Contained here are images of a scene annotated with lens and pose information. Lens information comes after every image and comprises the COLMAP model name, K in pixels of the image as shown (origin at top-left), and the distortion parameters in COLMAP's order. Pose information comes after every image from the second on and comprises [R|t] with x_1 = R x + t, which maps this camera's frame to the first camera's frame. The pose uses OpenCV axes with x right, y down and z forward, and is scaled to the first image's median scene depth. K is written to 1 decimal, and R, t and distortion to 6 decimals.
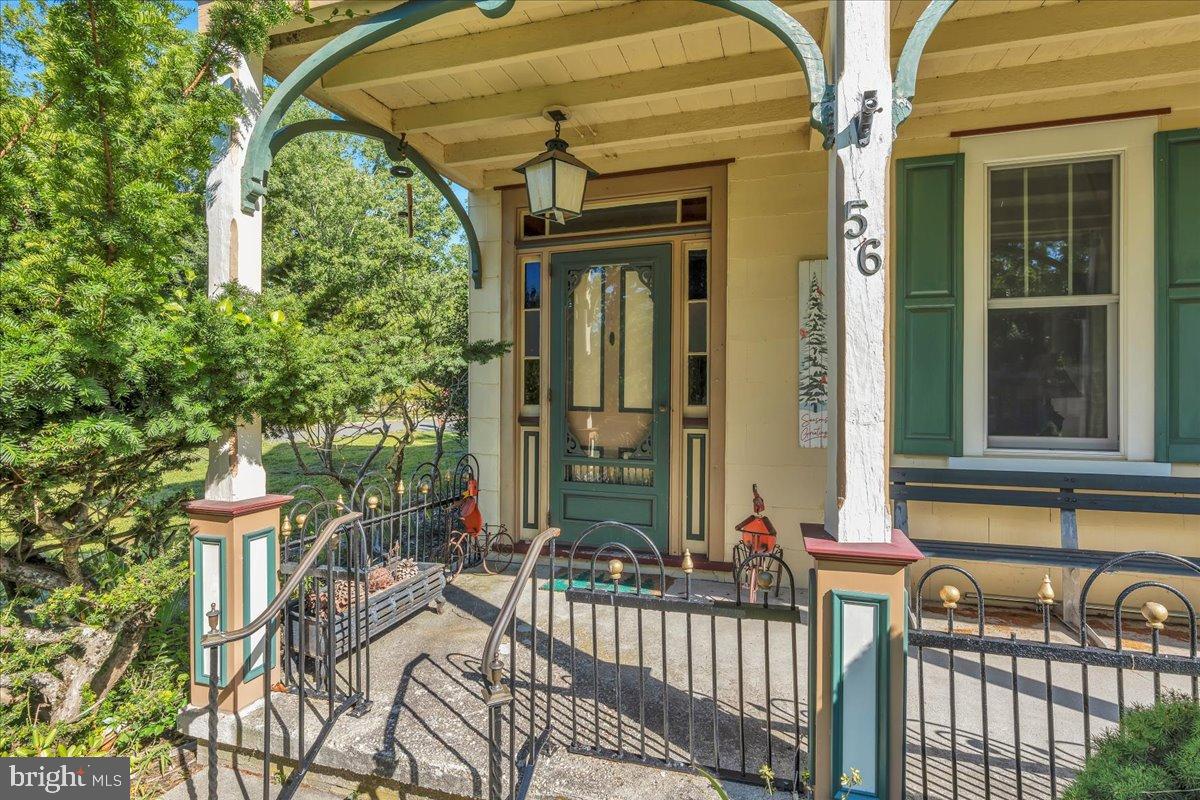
lens RADIAL K [[546.0, 0, 609.5], [0, 546.0, 397.3], [0, 0, 1]] dist [-0.026740, 0.003852]
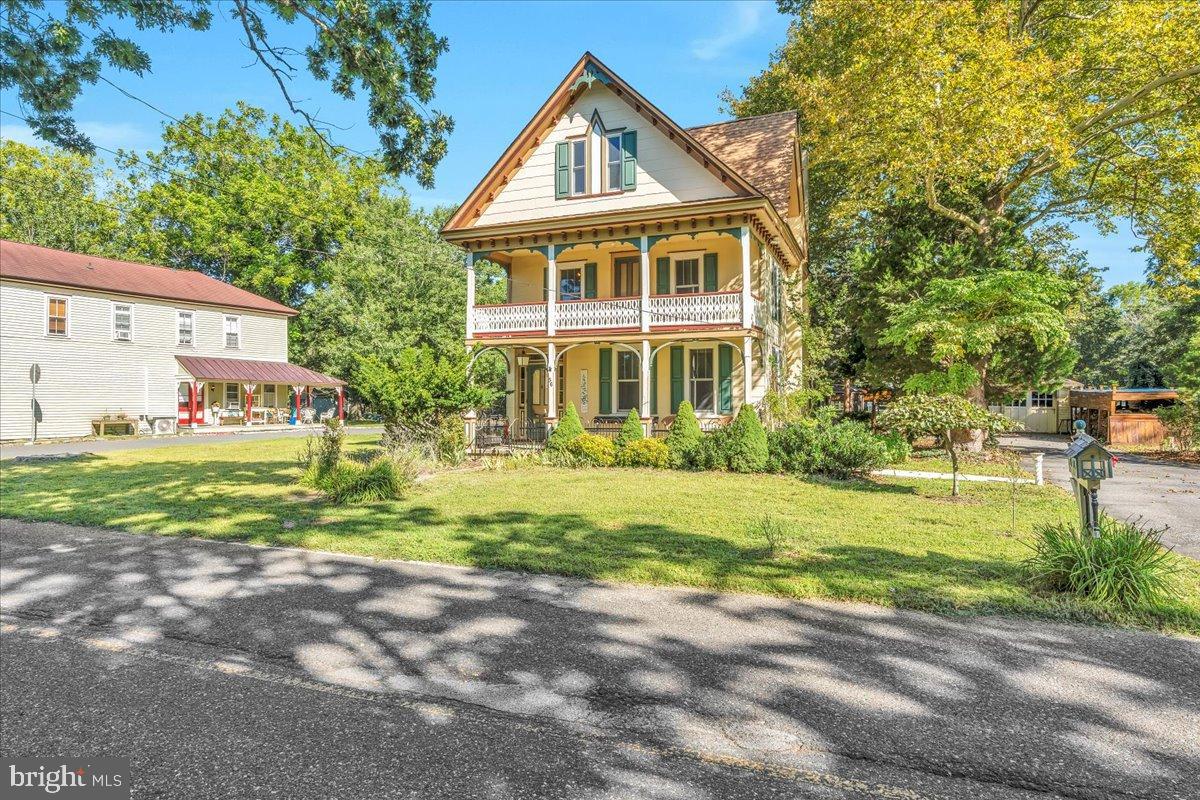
lens RADIAL K [[546.0, 0, 618.0], [0, 546.0, 398.6], [0, 0, 1]] dist [-0.026740, 0.003852]
pose [[0.998593, -0.004164, -0.052868, 0.794160], [0.003509, 0.999916, -0.012489, 0.030710], [0.052915, 0.012285, 0.998523, -3.046207]]
